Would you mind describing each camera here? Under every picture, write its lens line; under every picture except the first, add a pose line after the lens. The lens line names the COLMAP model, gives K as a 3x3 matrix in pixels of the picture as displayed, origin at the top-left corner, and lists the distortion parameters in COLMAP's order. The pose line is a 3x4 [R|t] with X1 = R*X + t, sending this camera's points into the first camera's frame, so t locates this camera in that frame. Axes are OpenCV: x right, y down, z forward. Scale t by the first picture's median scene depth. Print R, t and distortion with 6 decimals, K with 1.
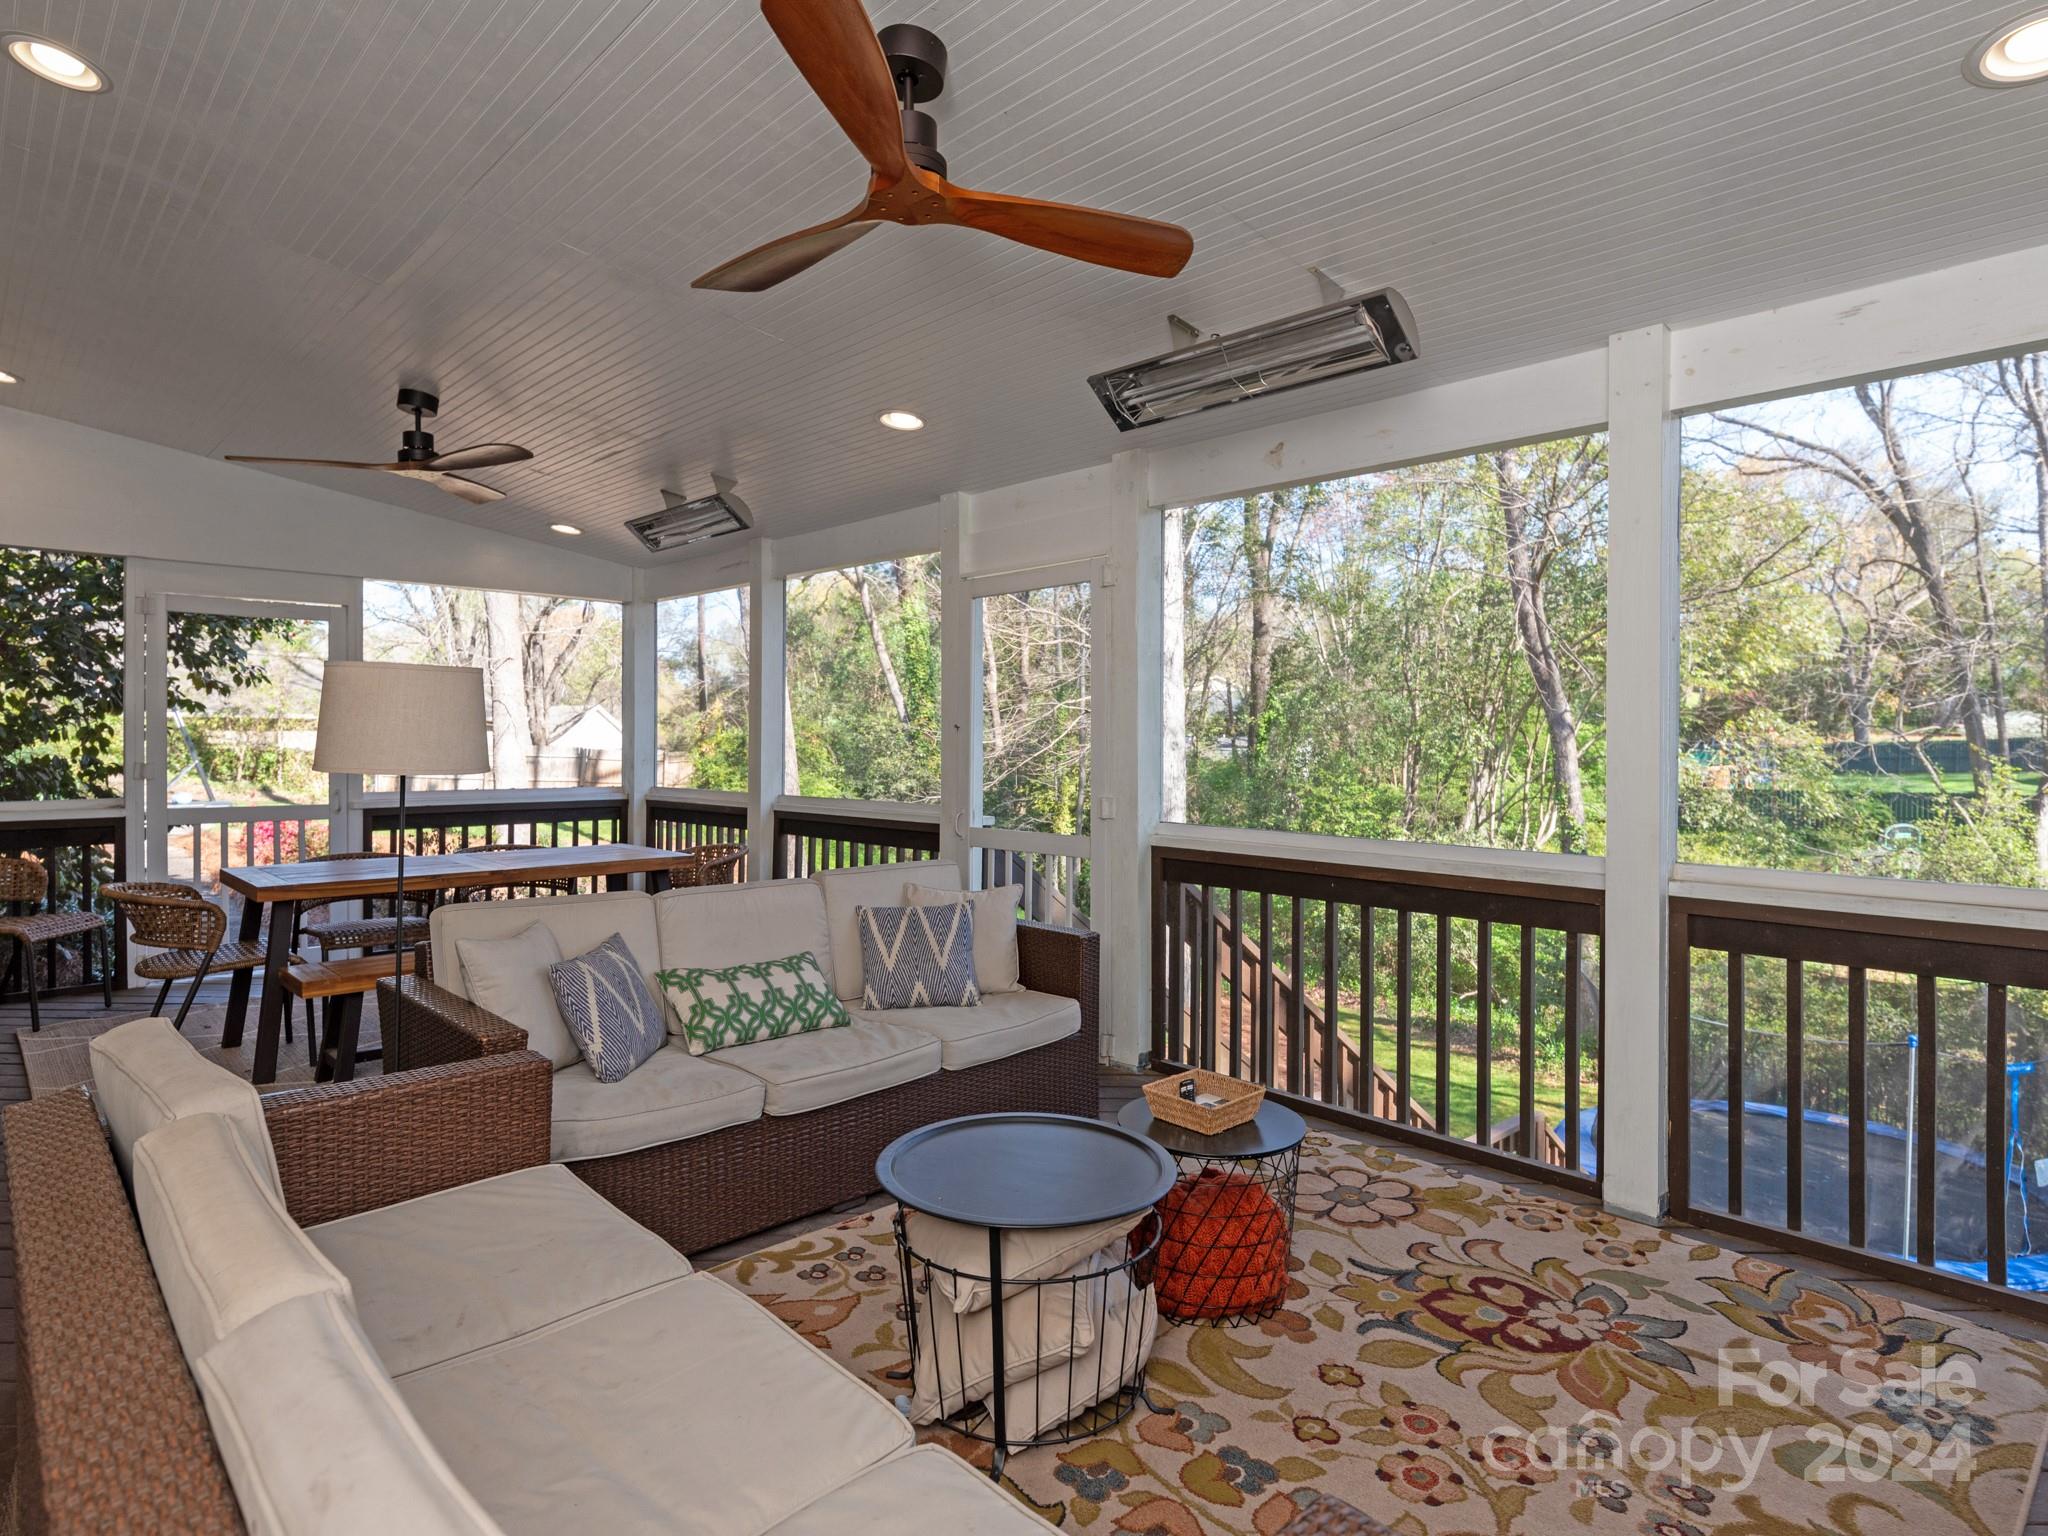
lens RADIAL K [[1104.4, 0, 1031.6], [0, 1104.4, 760.1], [0, 0, 1]] dist [-0.024945, -0.000378]
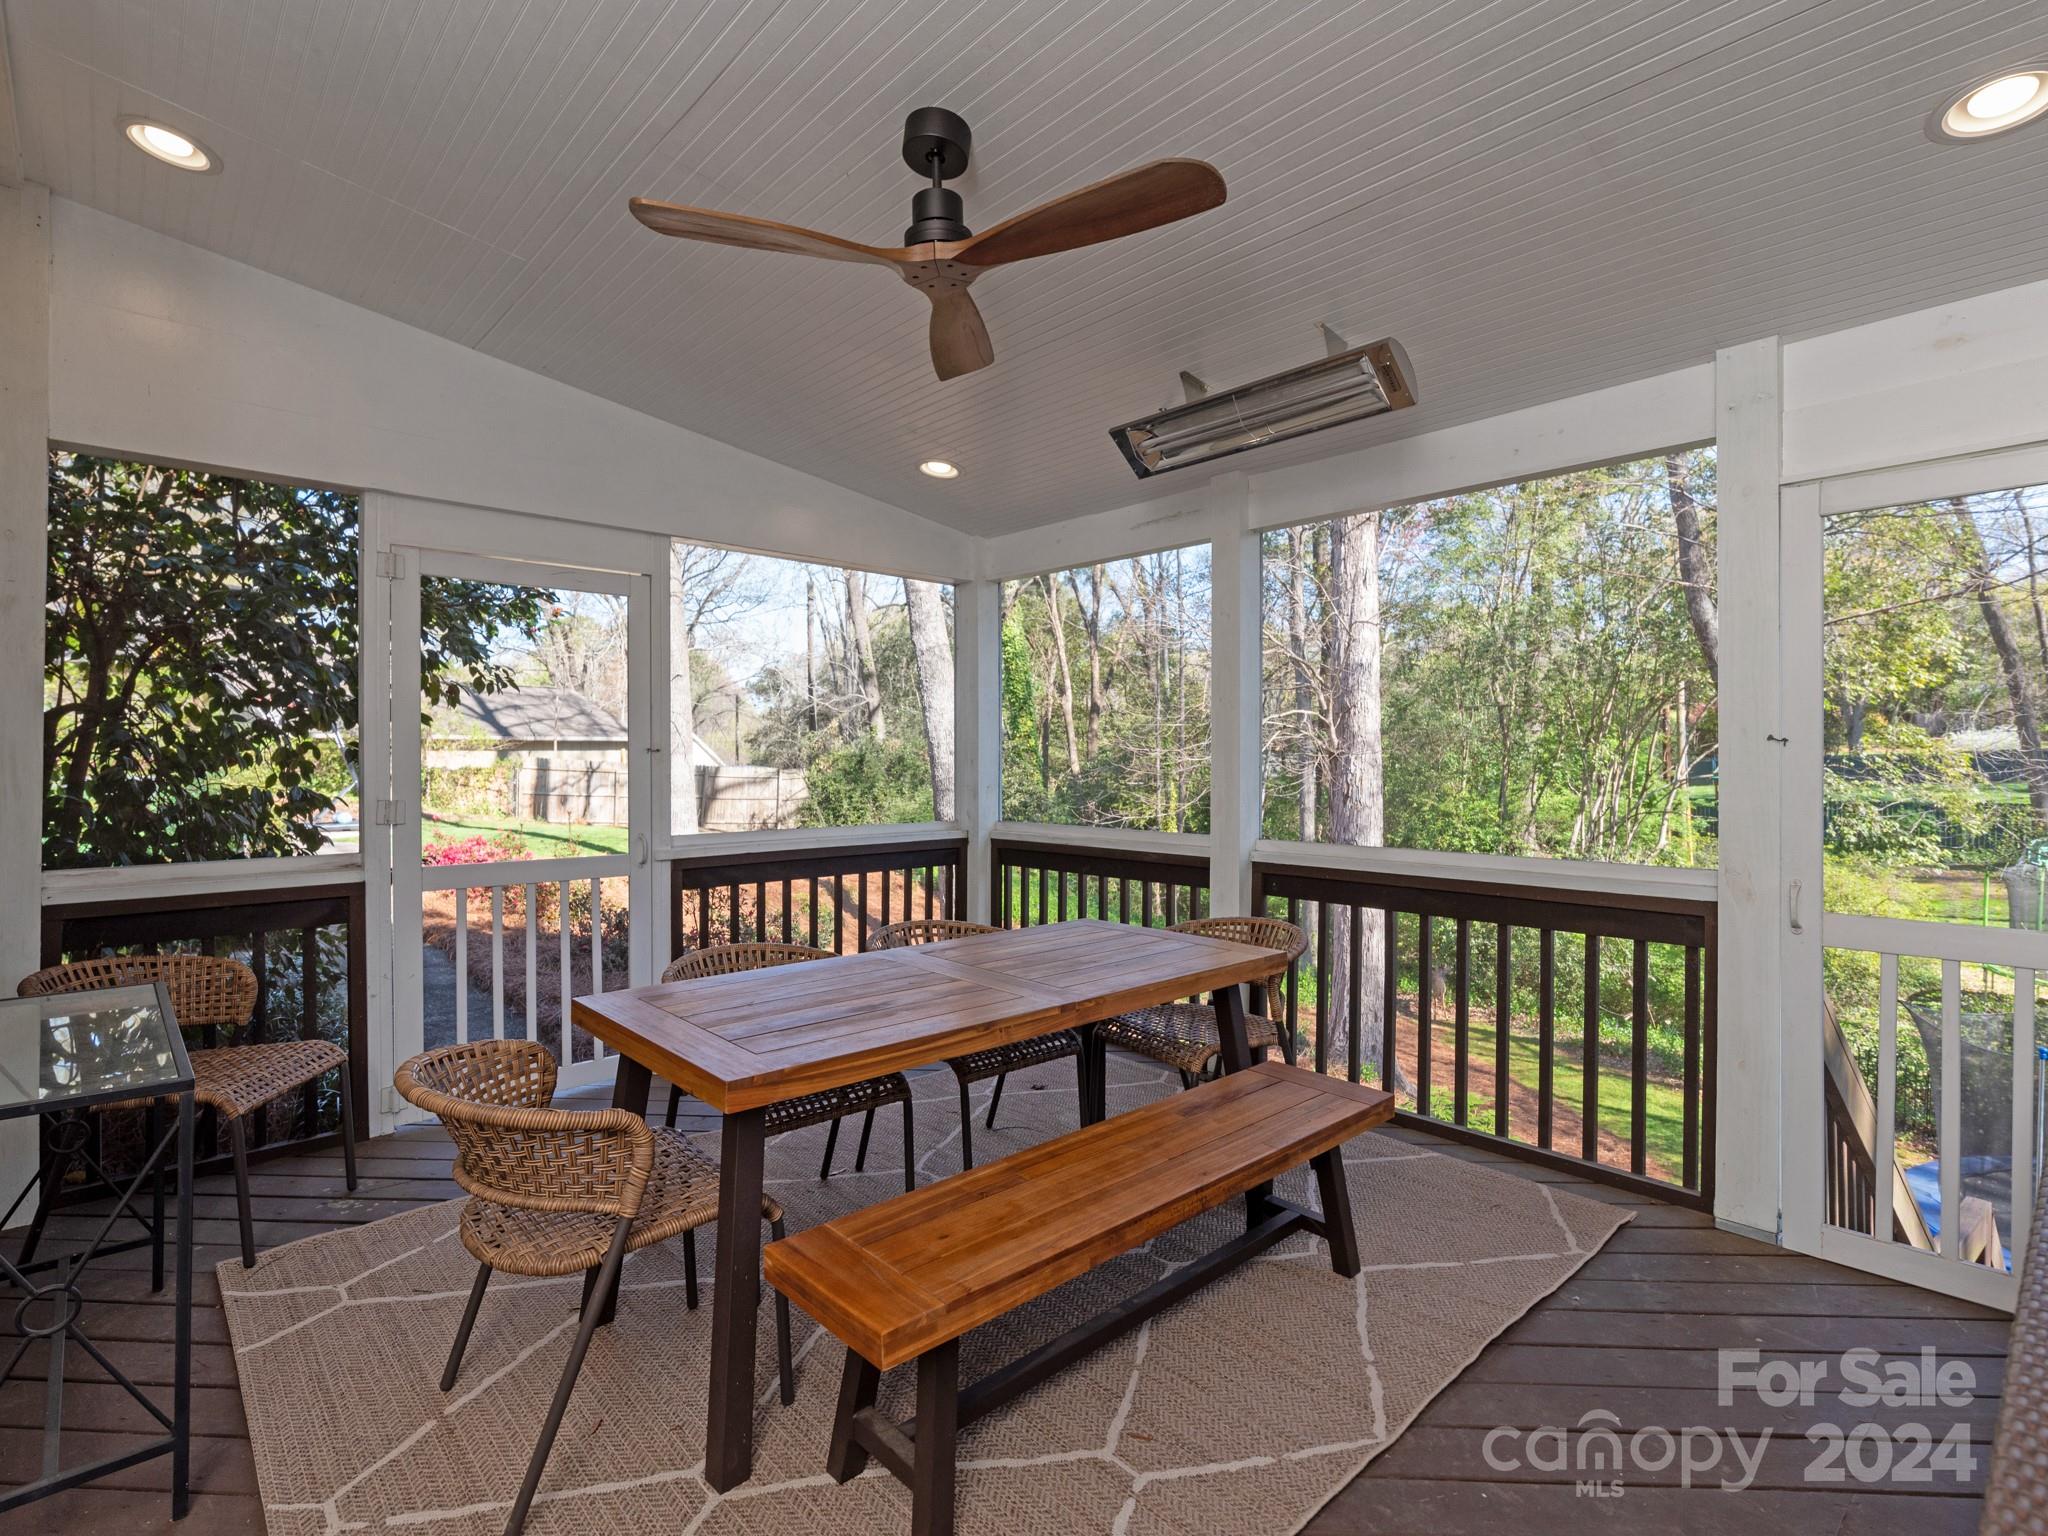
lens RADIAL K [[994.8, 0, 1016.8], [0, 994.8, 760.1], [0, 0, 1]] dist [-0.024534, -0.000397]
pose [[0.999167, -0.004418, -0.040578, -0.108126], [0.003868, 0.999900, -0.013611, -0.003328], [0.040634, 0.013442, 0.999084, 0.108485]]
